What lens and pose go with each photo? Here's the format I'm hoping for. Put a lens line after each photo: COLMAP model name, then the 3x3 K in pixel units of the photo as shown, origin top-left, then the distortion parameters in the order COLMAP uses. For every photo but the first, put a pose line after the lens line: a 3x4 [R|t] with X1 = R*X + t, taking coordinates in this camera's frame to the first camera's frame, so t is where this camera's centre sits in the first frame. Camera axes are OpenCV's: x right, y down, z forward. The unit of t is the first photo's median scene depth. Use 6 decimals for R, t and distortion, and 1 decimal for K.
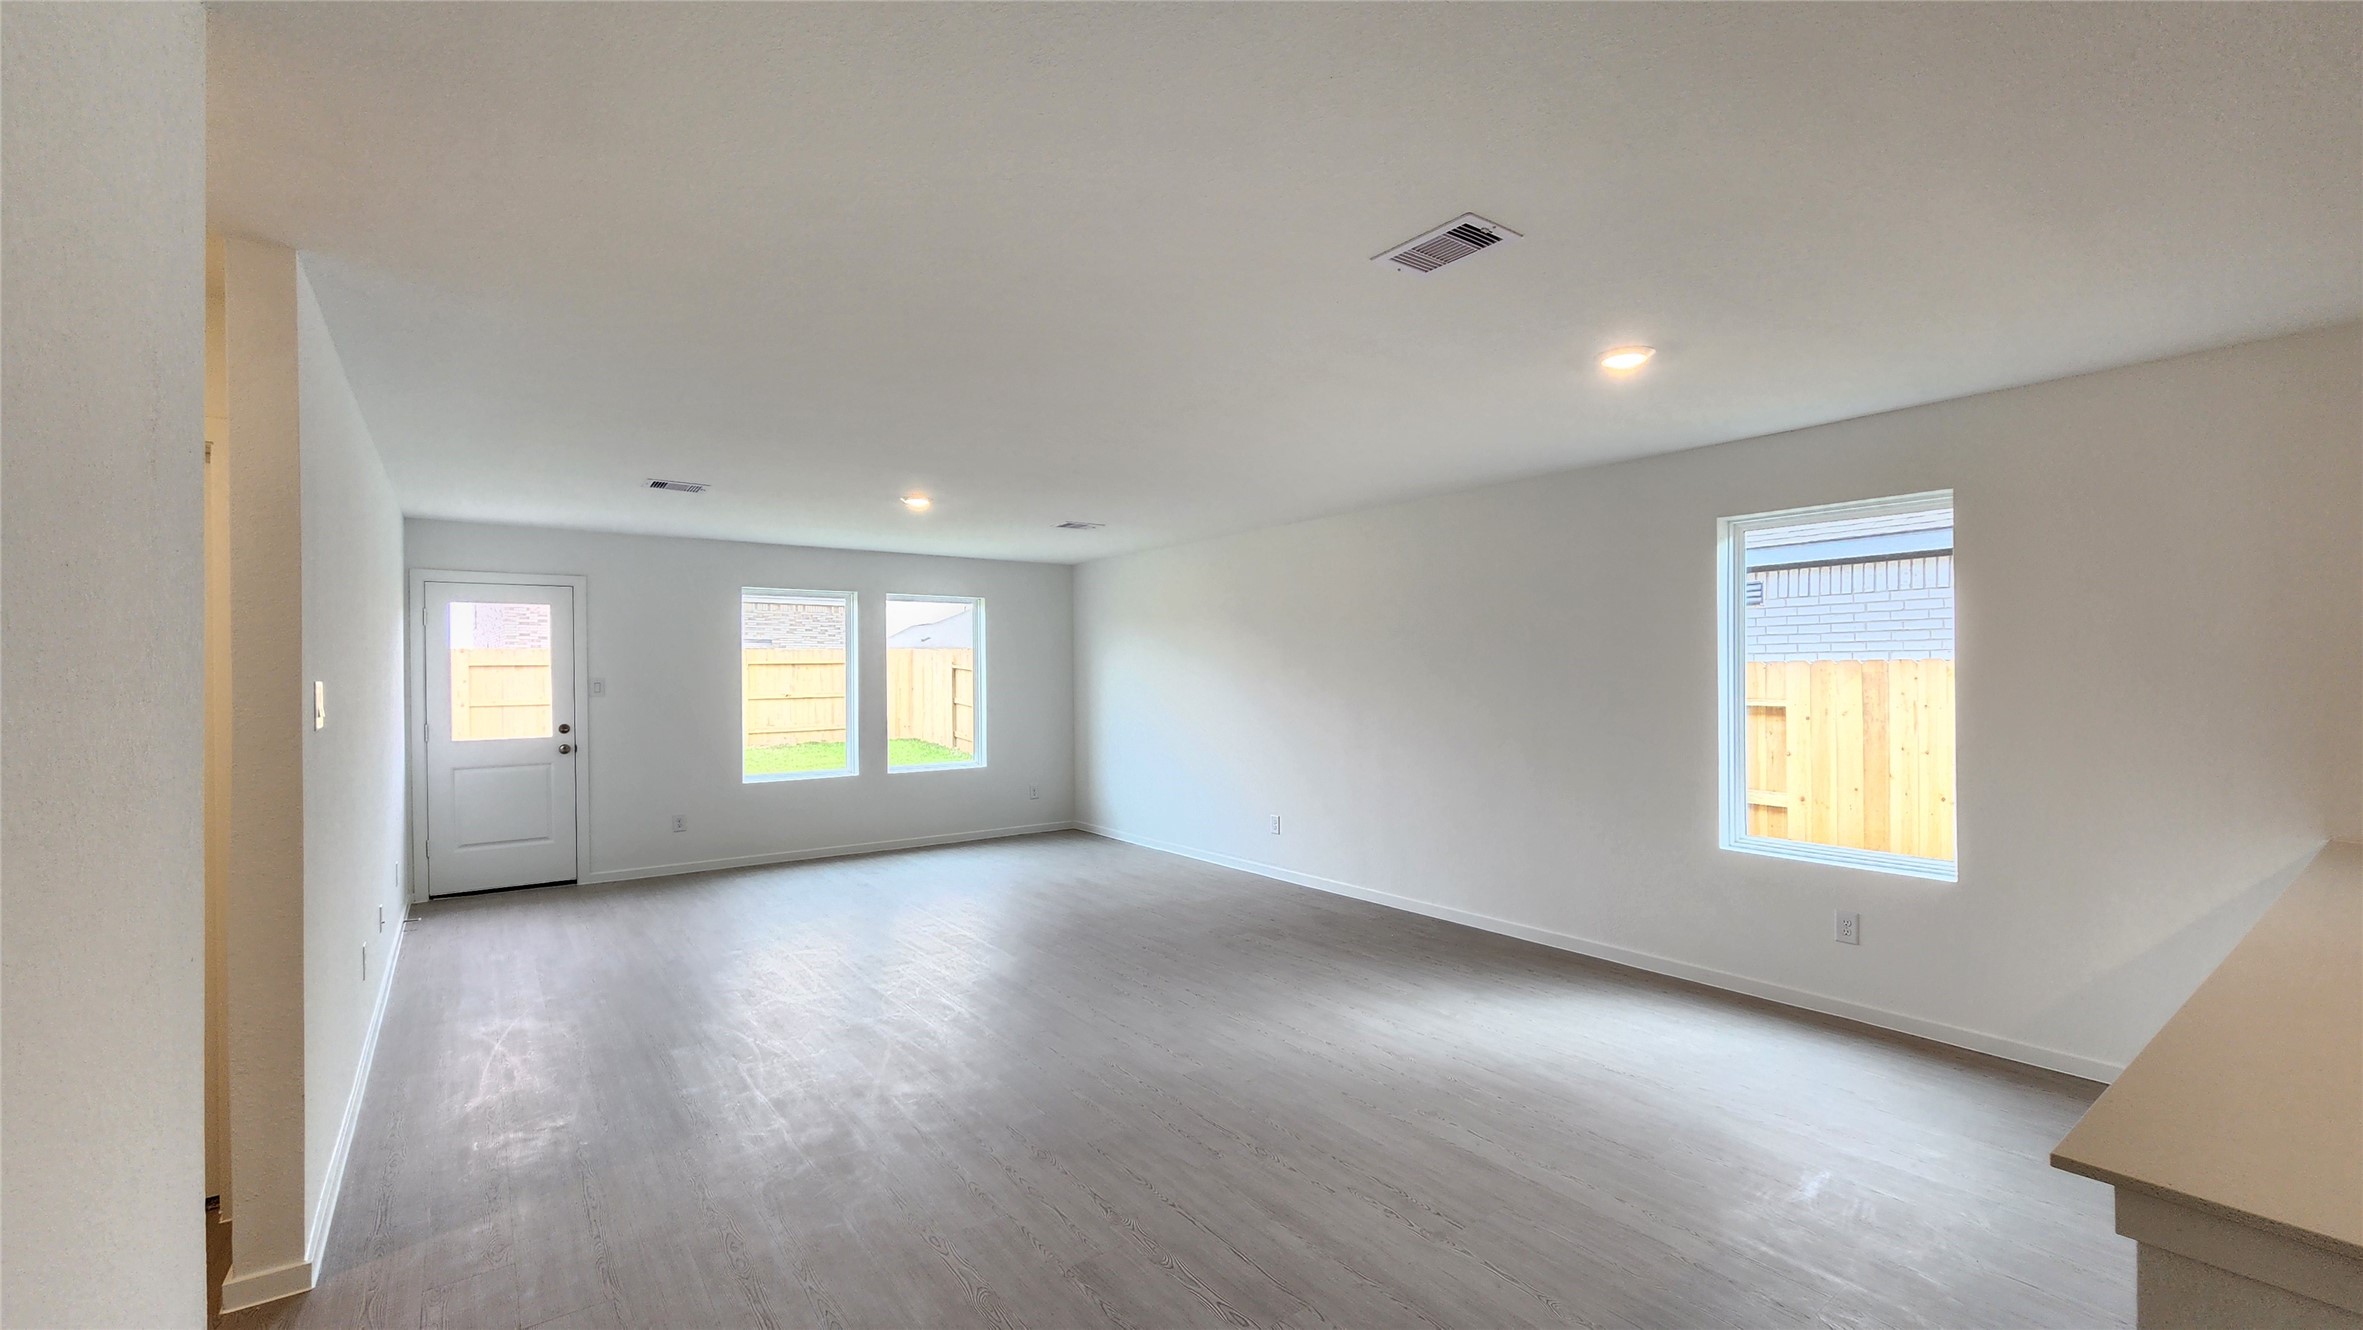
lens RADIAL K [[981.1, 0, 1189.0], [0, 981.1, 670.3], [0, 0, 1]] dist [-0.000667, -0.000164]
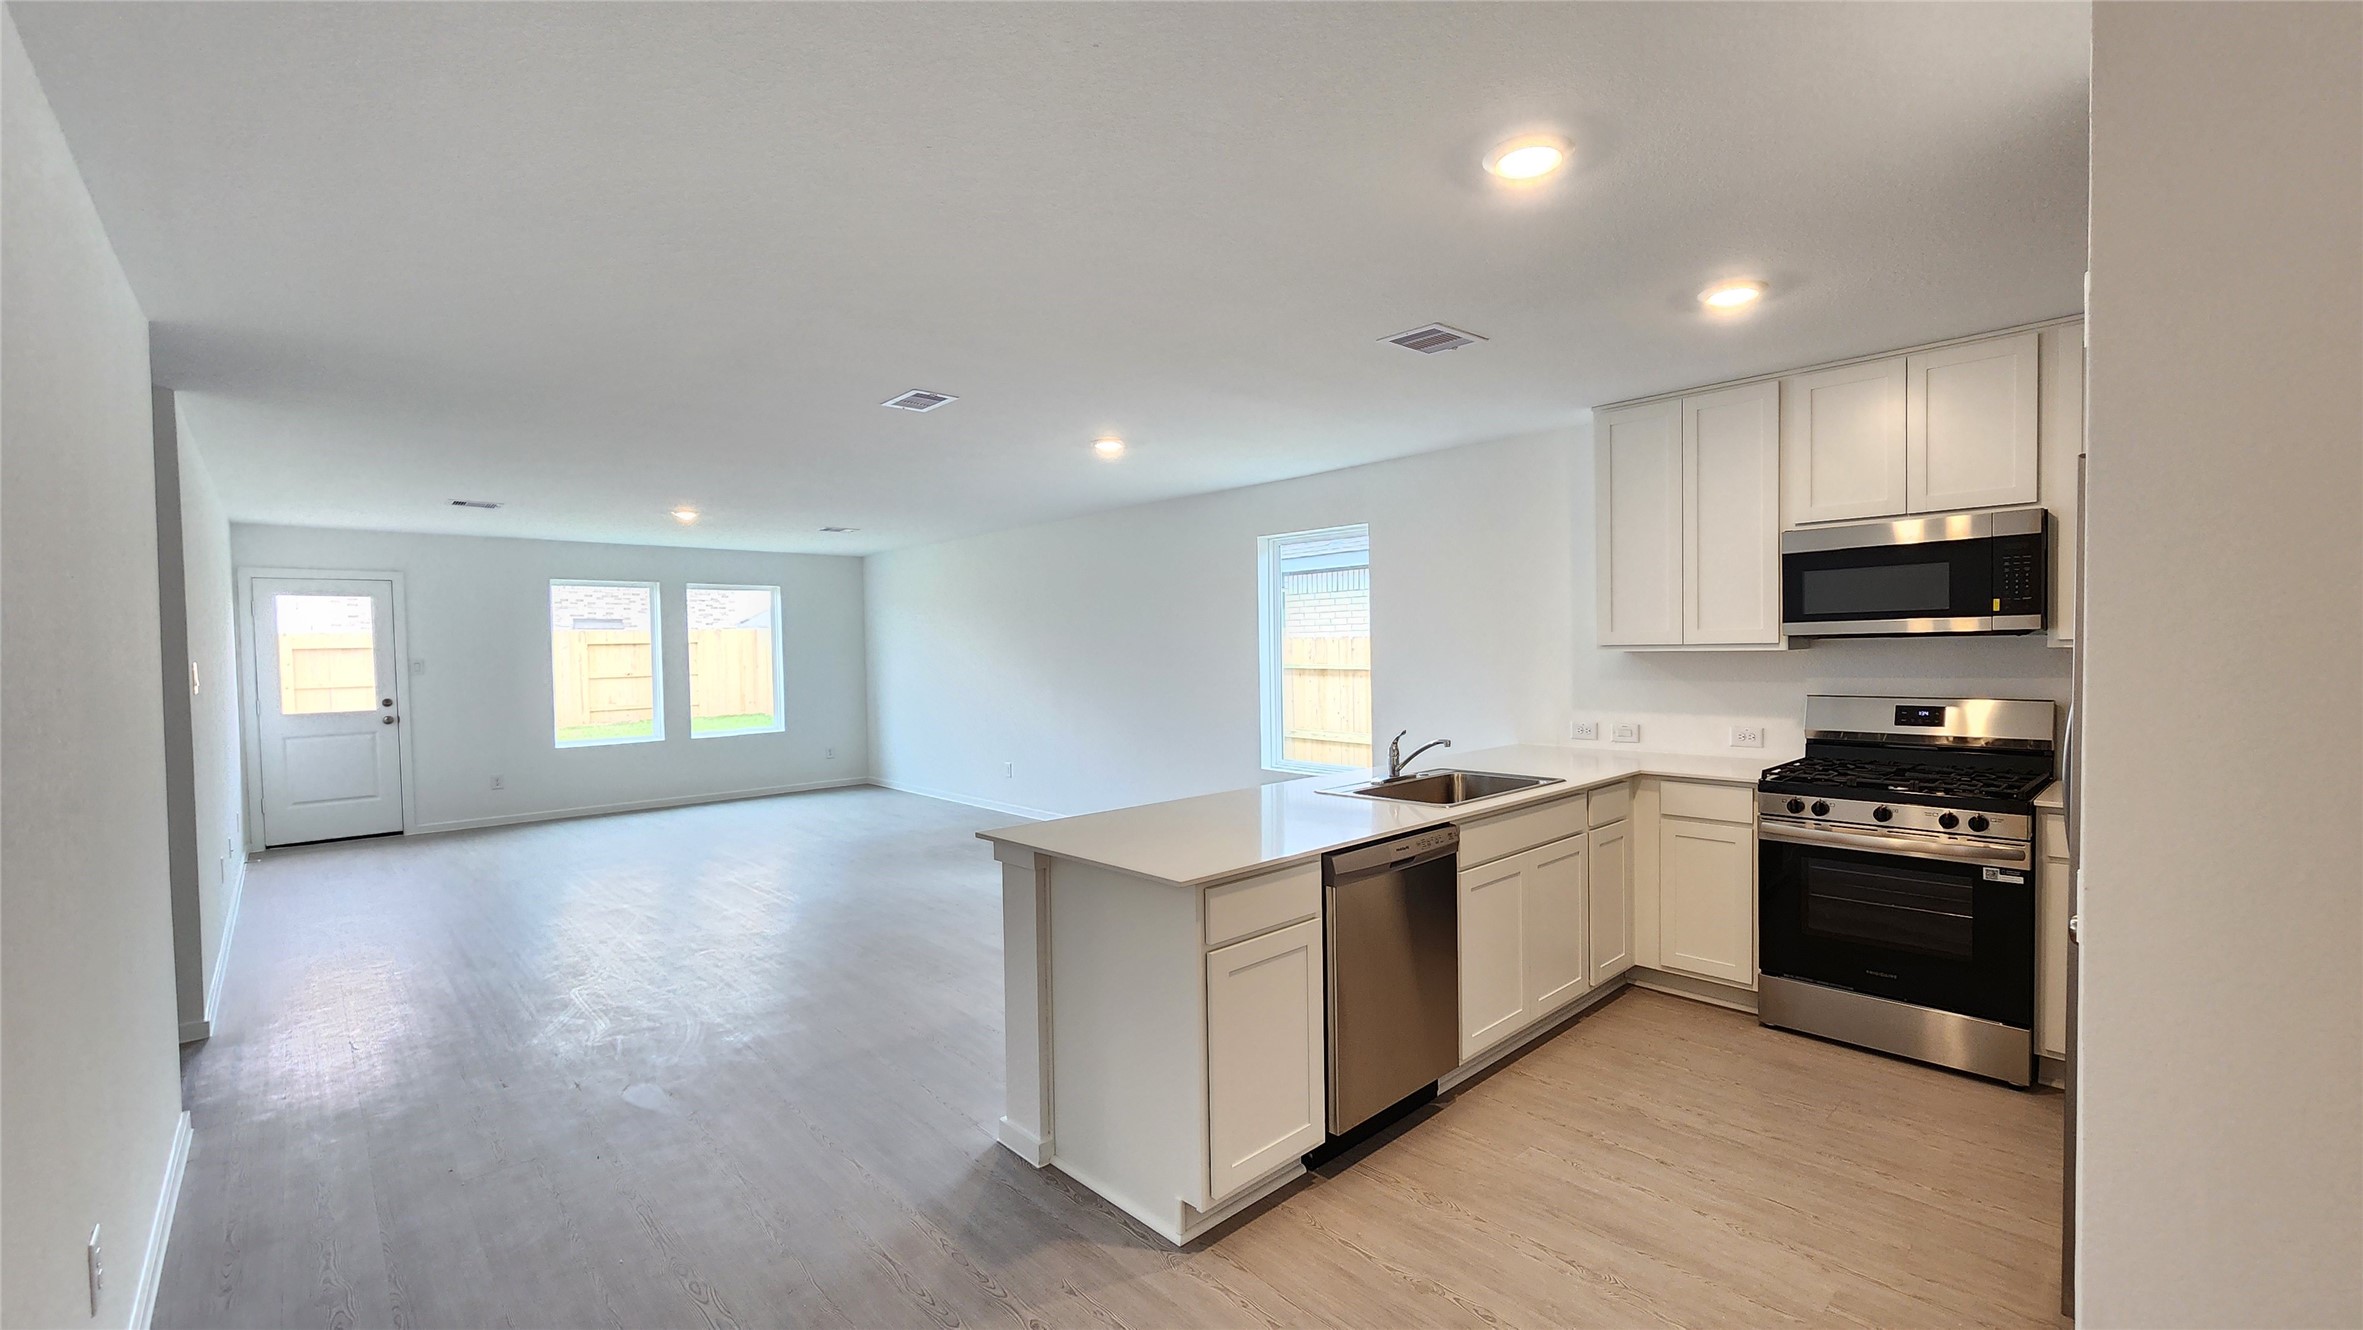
lens RADIAL K [[964.2, 0, 1184.8], [0, 964.2, 673.4], [0, 0, 1]] dist [-0.001445, -0.000355]
pose [[0.993284, -0.012488, 0.115022, 0.180310], [0.009120, 0.999516, 0.029755, -0.000798], [-0.115338, -0.028506, 0.992917, -0.254813]]
